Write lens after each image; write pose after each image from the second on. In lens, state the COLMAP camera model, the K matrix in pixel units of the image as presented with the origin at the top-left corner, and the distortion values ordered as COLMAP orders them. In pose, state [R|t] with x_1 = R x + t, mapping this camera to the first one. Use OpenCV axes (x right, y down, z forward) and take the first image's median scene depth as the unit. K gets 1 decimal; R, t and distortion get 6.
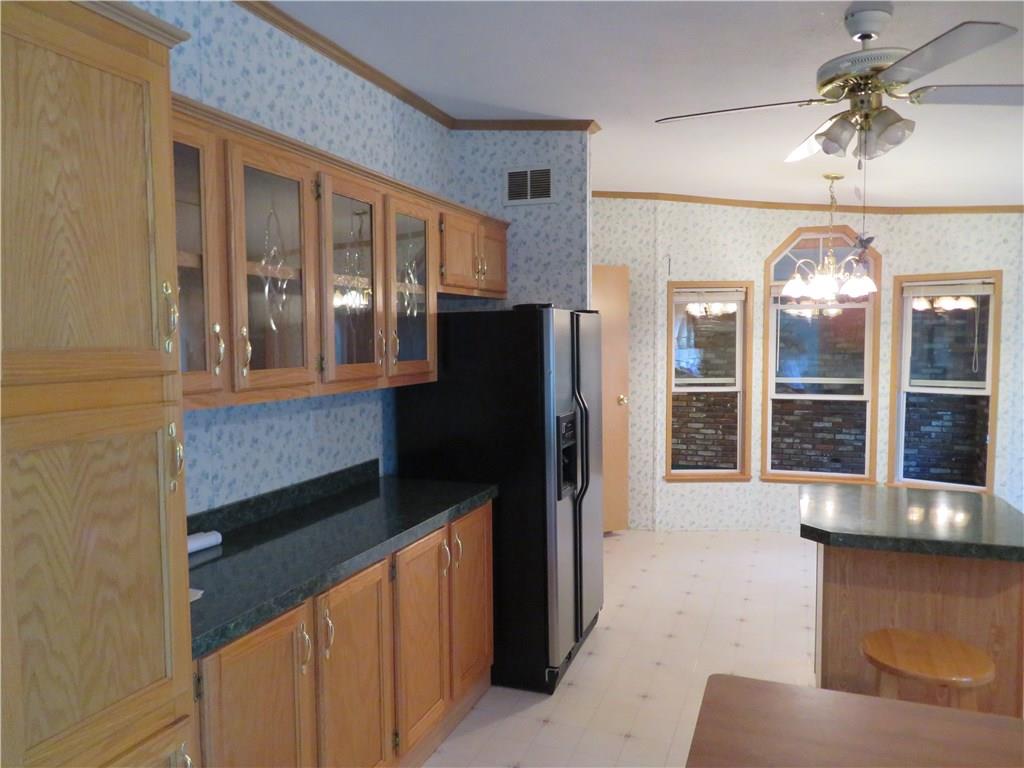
lens RADIAL K [[731.9, 0, 513.5], [0, 731.9, 387.7], [0, 0, 1]] dist [-0.008713, -0.001896]
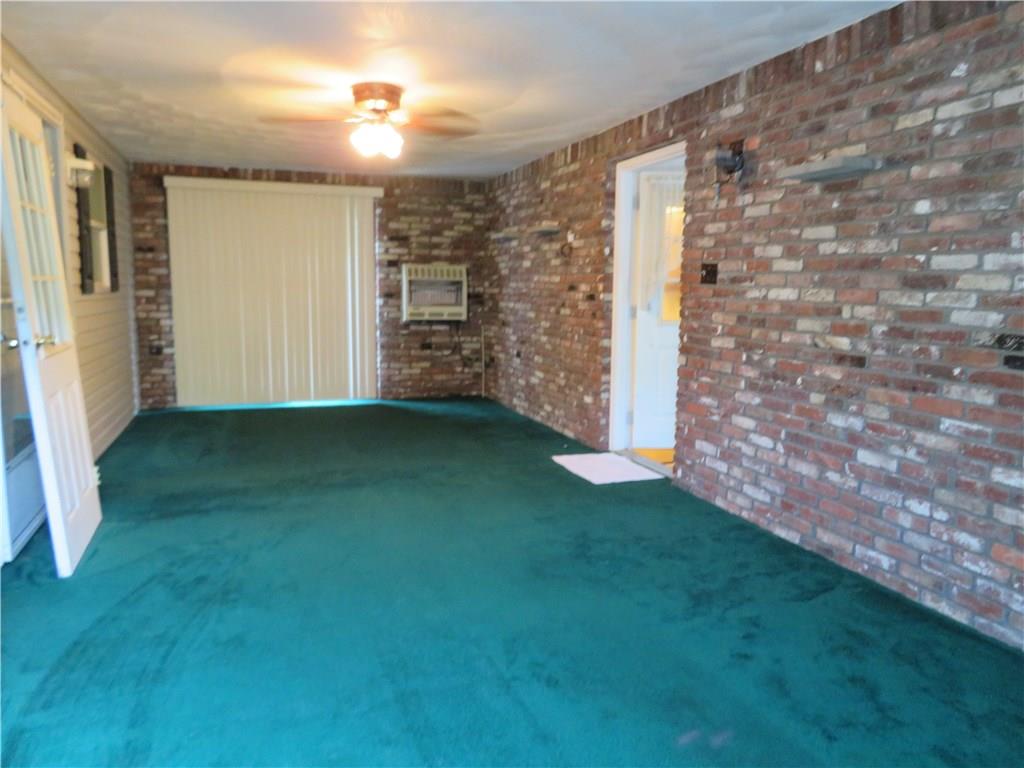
lens RADIAL K [[731.9, 0, 511.9], [0, 731.9, 384.5], [0, 0, 1]] dist [-0.008713, -0.001896]
pose [[0.657311, 0.113896, -0.744963, 0.762208], [-0.066611, 0.993425, 0.093109, 0.000523], [0.750670, -0.011579, 0.660576, 1.015807]]
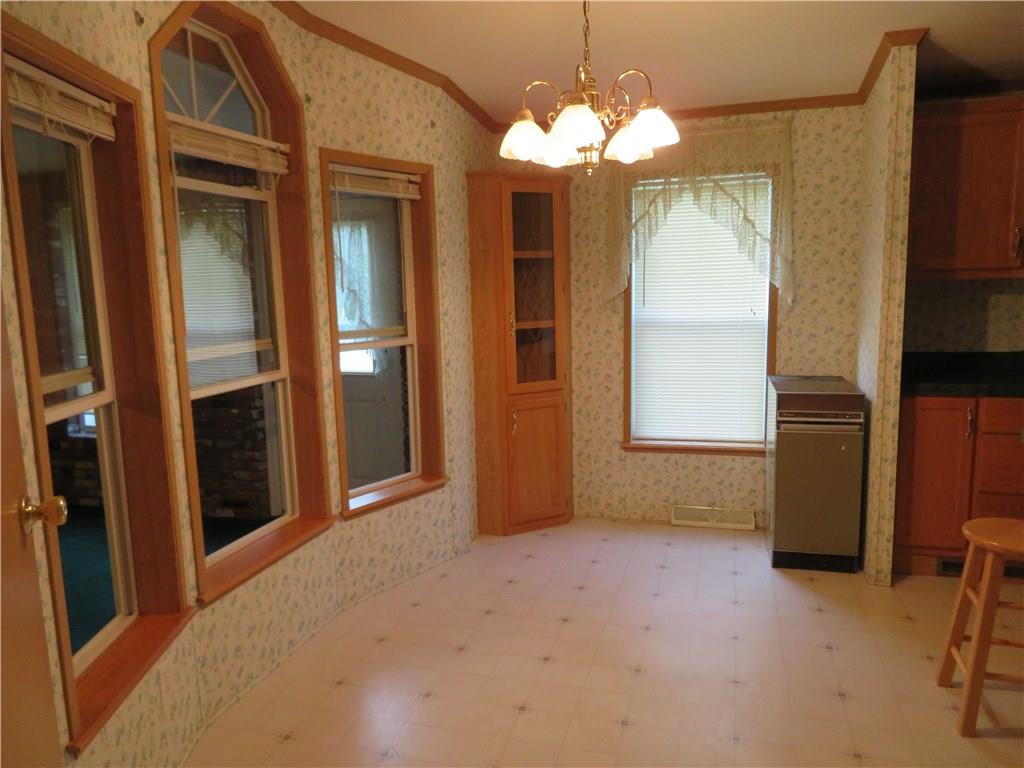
lens RADIAL K [[731.9, 0, 515.8], [0, 731.9, 385.0], [0, 0, 1]] dist [-0.008713, -0.001896]
pose [[-0.083296, -0.128483, 0.988207, -0.061334], [0.094465, 0.986170, 0.136180, -0.034102], [-0.992037, 0.104694, -0.070007, 0.858163]]
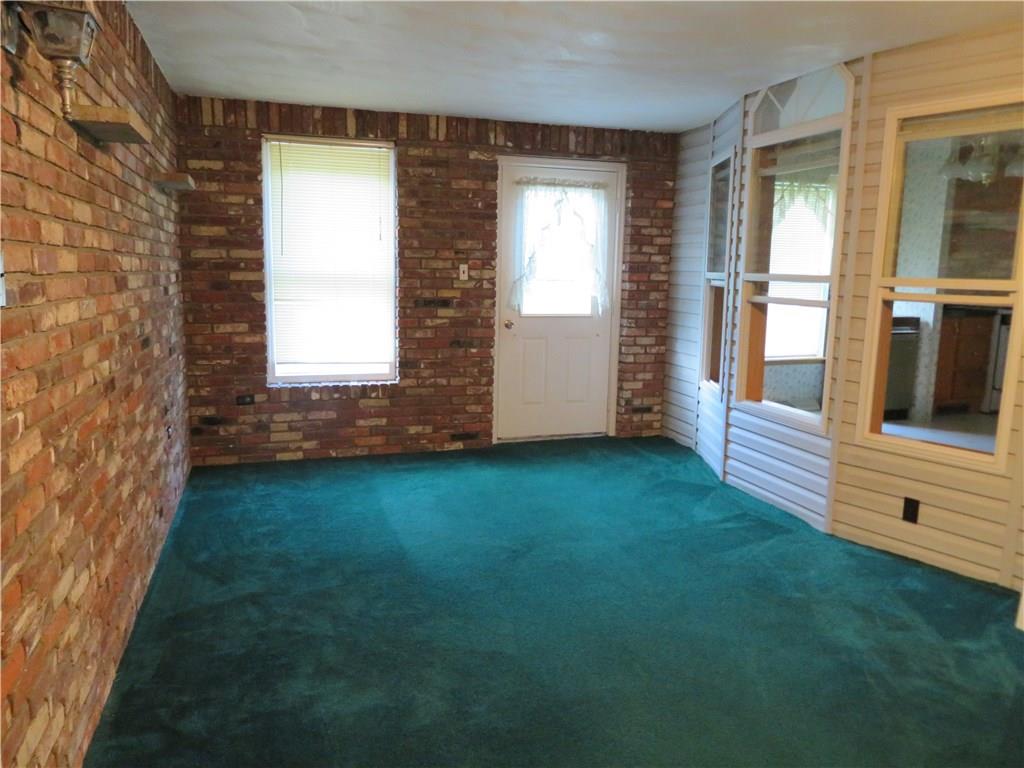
lens RADIAL K [[731.9, 0, 513.8], [0, 731.9, 386.9], [0, 0, 1]] dist [-0.008713, -0.001896]
pose [[-0.636179, -0.115064, 0.762913, 0.043933], [0.048117, 0.980975, 0.188077, -0.048882], [-0.770040, 0.156359, -0.618539, 1.689996]]
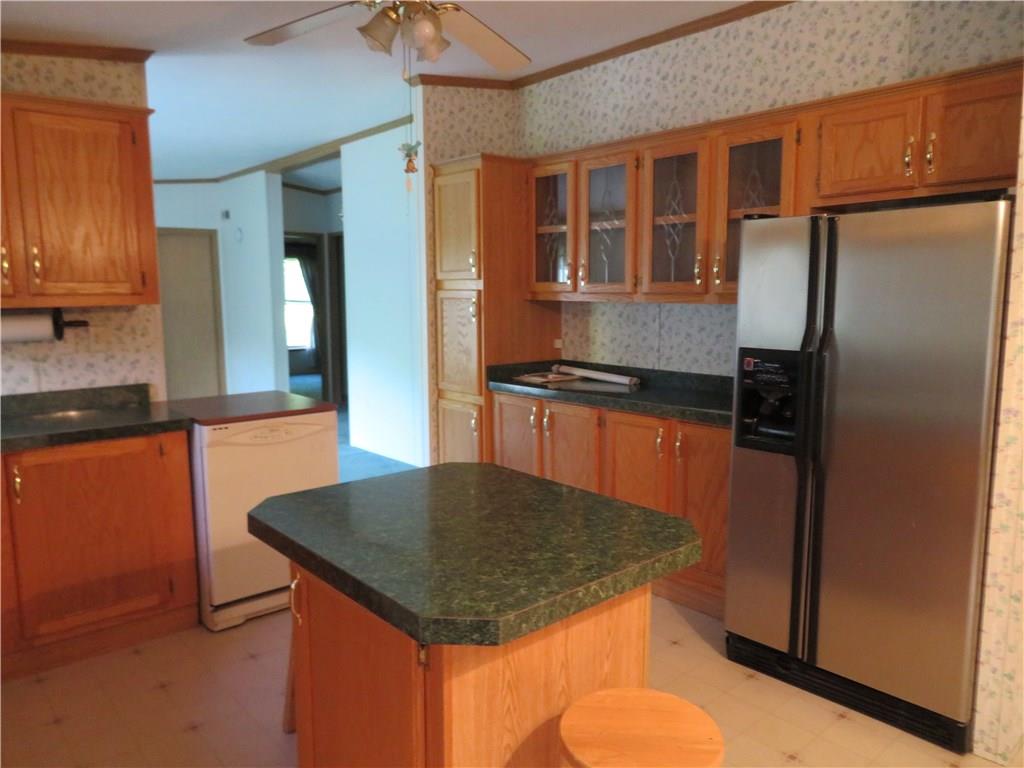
lens RADIAL K [[731.9, 0, 514.3], [0, 731.9, 389.6], [0, 0, 1]] dist [-0.008713, -0.001896]
pose [[-0.469720, 0.130186, -0.873163, 0.509406], [-0.053401, 0.983066, 0.175300, -0.026787], [0.881199, 0.128970, -0.454814, 0.632834]]
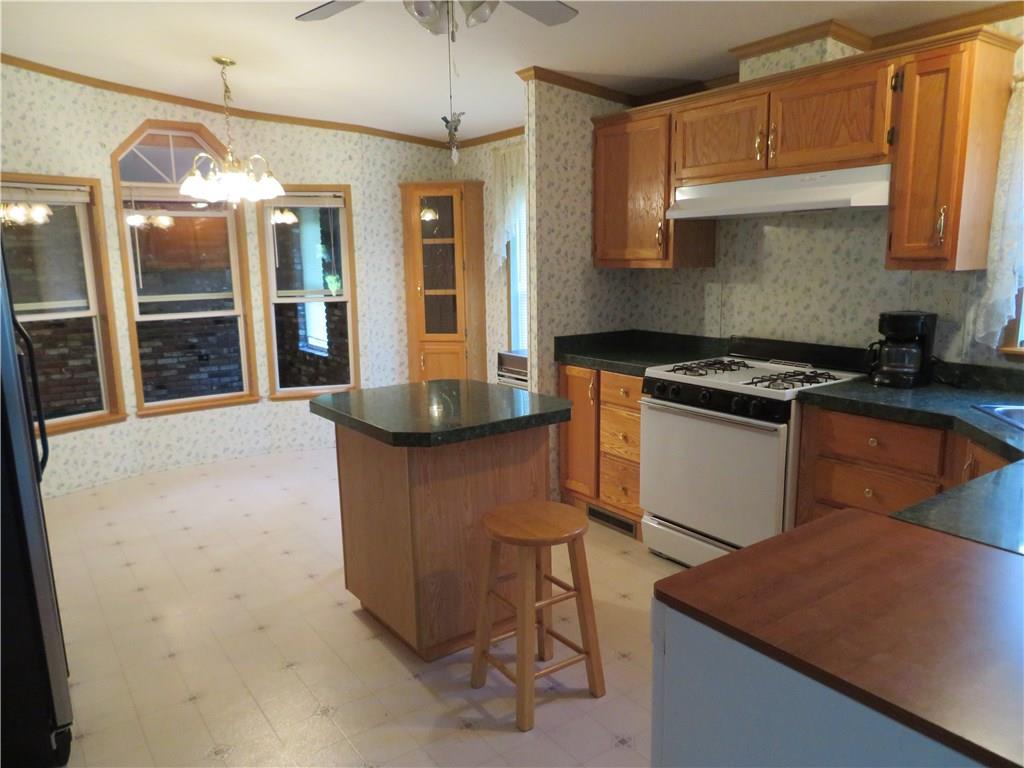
lens RADIAL K [[731.9, 0, 512.0], [0, 731.9, 386.8], [0, 0, 1]] dist [-0.008713, -0.001896]
pose [[0.550754, -0.150519, 0.820983, -0.123127], [0.069451, 0.988459, 0.134632, 0.006317], [-0.831773, -0.017131, 0.554852, 0.158688]]
